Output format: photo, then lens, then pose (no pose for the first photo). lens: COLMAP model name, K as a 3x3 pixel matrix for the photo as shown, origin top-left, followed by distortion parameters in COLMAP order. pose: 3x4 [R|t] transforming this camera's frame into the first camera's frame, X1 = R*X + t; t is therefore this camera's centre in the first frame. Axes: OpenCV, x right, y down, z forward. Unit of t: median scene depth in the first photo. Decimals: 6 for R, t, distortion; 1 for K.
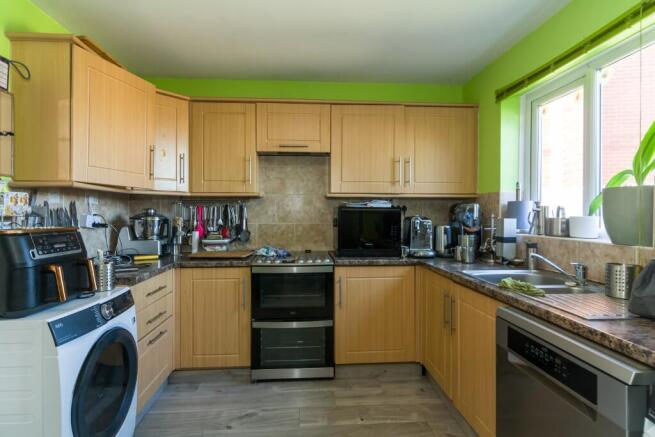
lens RADIAL K [[354.3, 0, 313.8], [0, 354.3, 214.0], [0, 0, 1]] dist [0.000831, 0.004067]
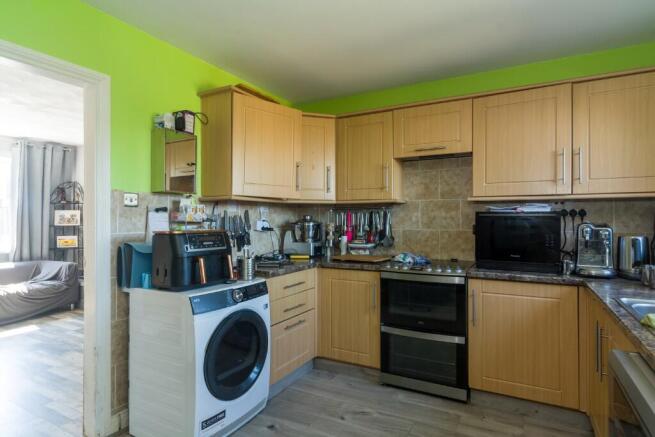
lens RADIAL K [[354.3, 0, 322.6], [0, 354.3, 217.6], [0, 0, 1]] dist [0.000831, 0.004067]
pose [[0.850667, -0.003266, -0.525695, 0.219953], [-0.000110, 0.999980, -0.006390, -0.000617], [0.525705, 0.005494, 0.850649, 0.038636]]
